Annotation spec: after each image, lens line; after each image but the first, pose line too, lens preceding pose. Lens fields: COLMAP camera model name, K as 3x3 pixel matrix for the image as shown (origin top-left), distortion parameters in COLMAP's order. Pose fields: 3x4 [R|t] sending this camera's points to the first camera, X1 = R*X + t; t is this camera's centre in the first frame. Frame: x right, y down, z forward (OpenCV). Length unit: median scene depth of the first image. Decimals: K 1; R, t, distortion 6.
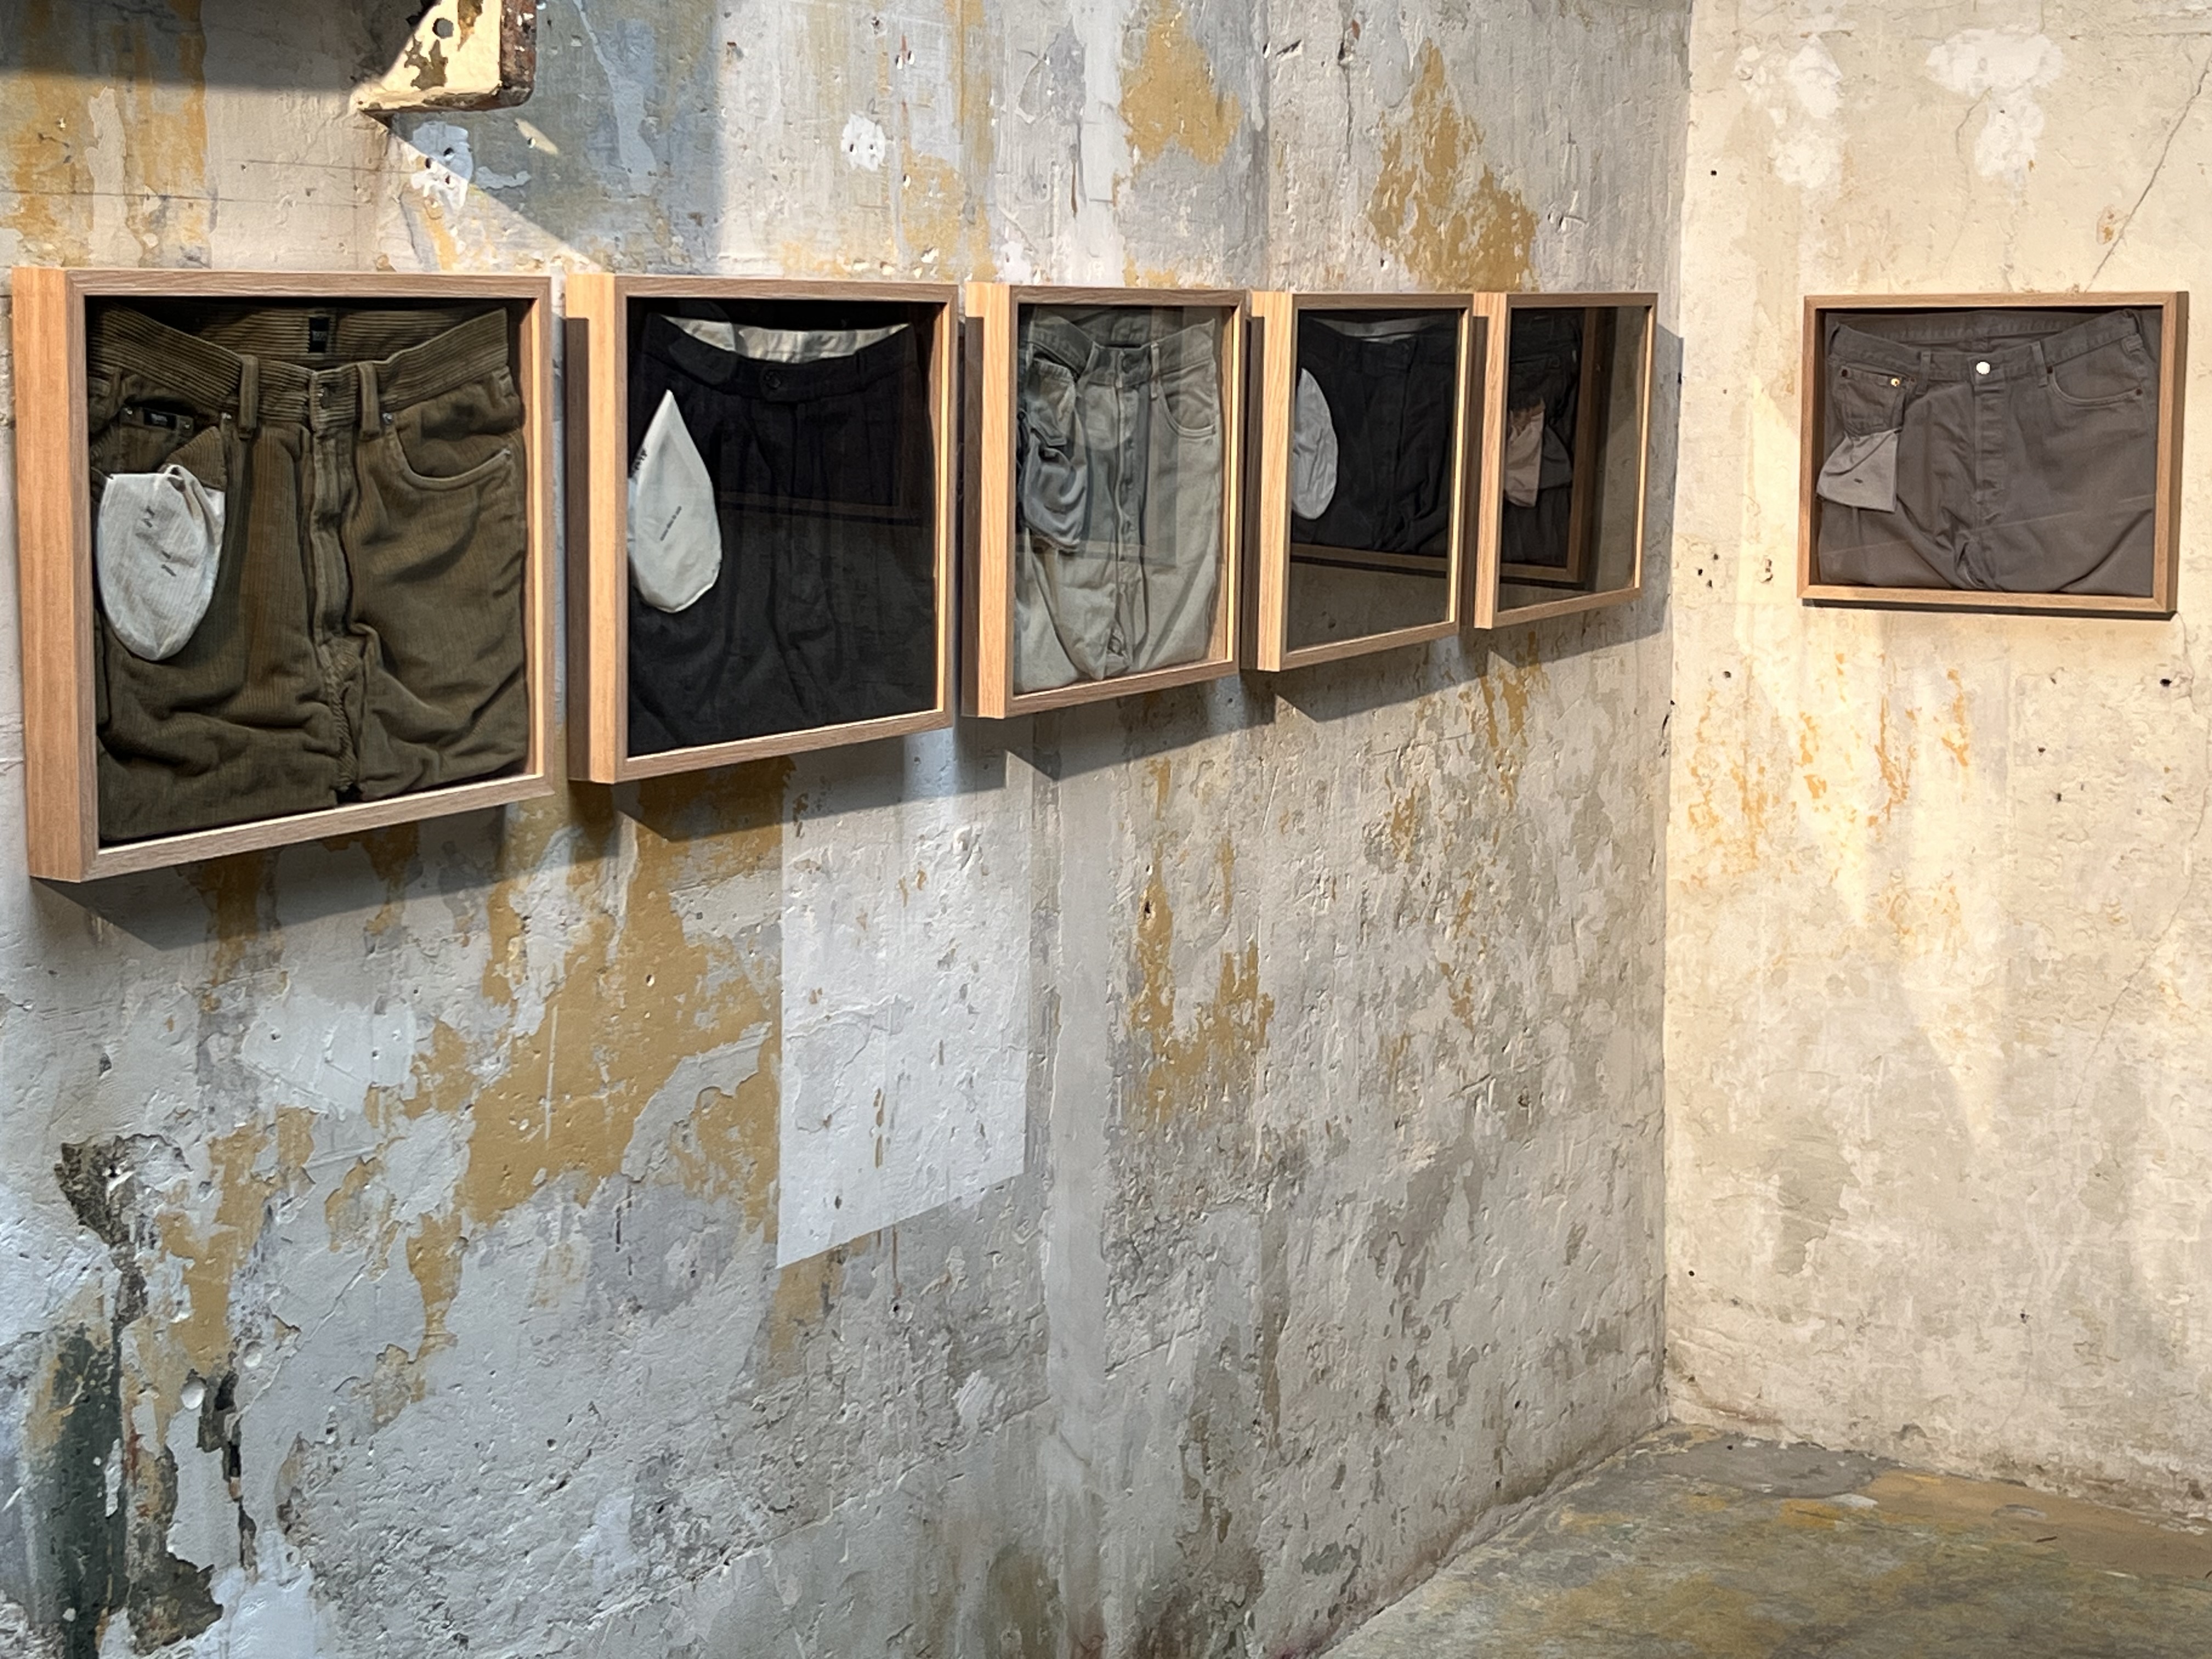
lens RADIAL K [[3670.3, 0, 1106.0], [0, 3670.3, 829.5], [0, 0, 1]] dist [0.216482, -1.239326]
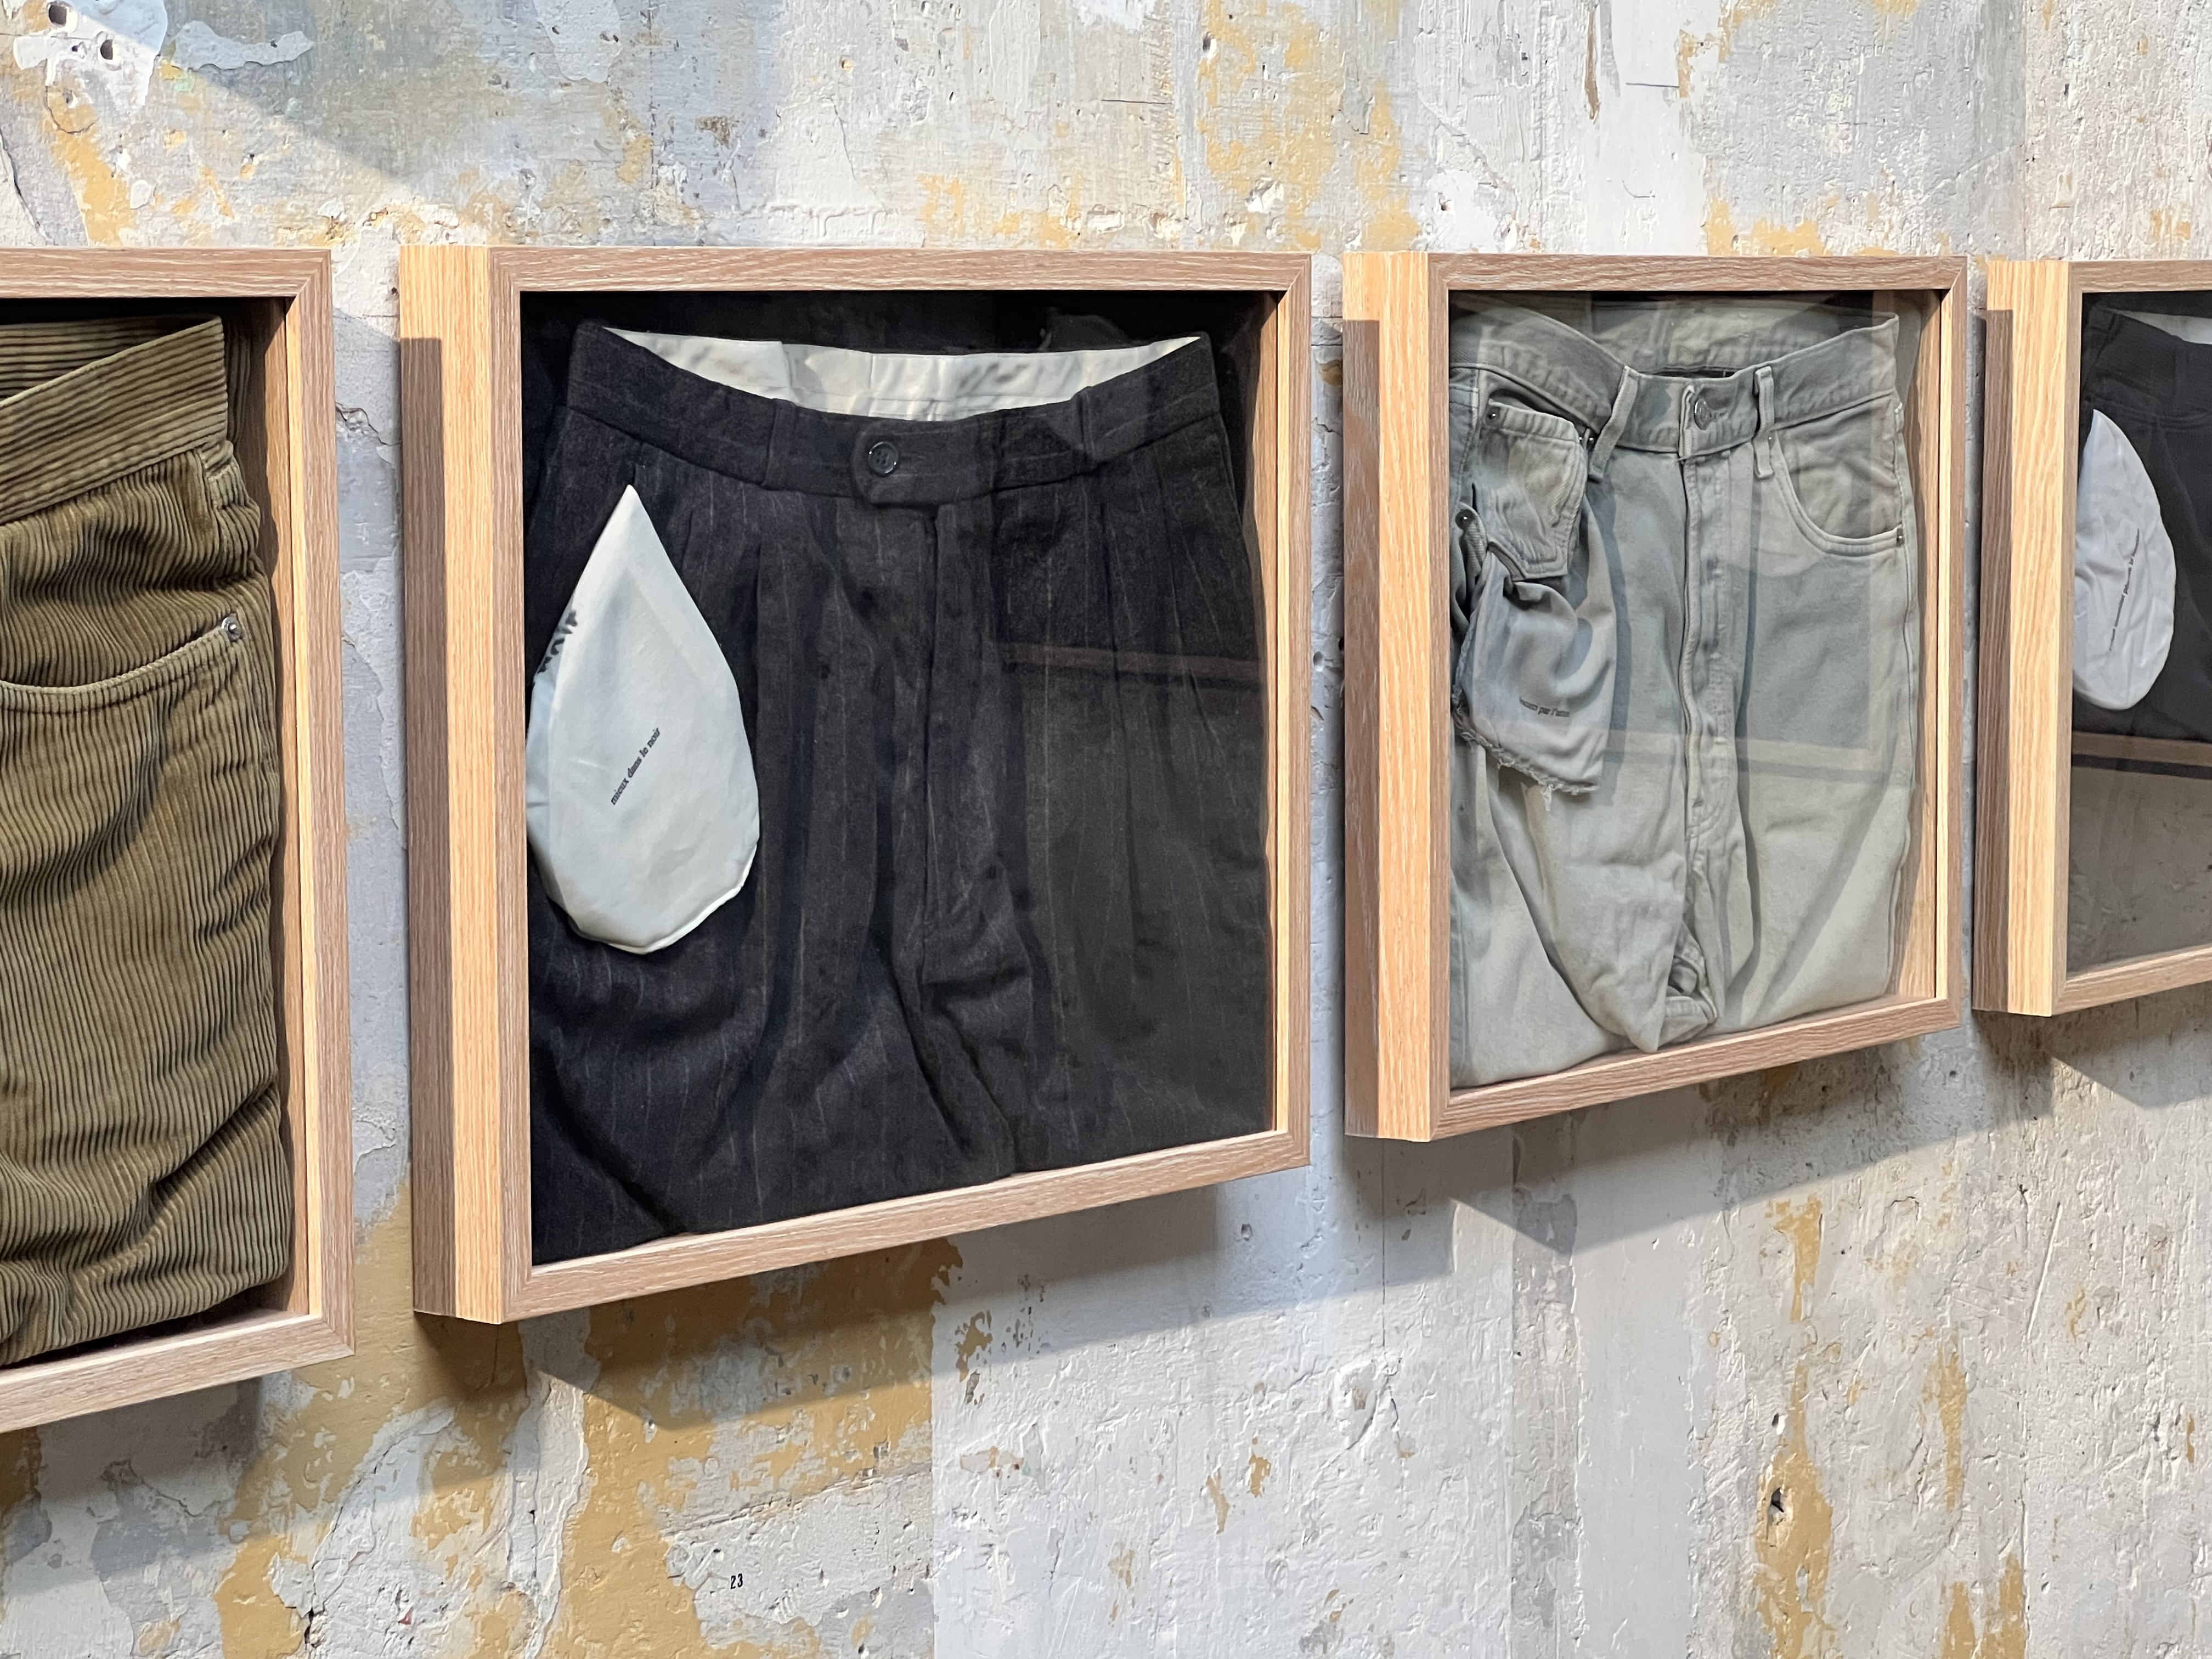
lens RADIAL K [[4868.9, 0, 1106.0], [0, 4868.9, 829.5], [0, 0, 1]] dist [-0.114212, 2.936002]
pose [[0.980400, -0.009592, -0.196785, 0.056866], [0.000162, 0.998853, -0.047880, -0.040562], [0.197018, 0.046910, 0.979277, 0.362790]]
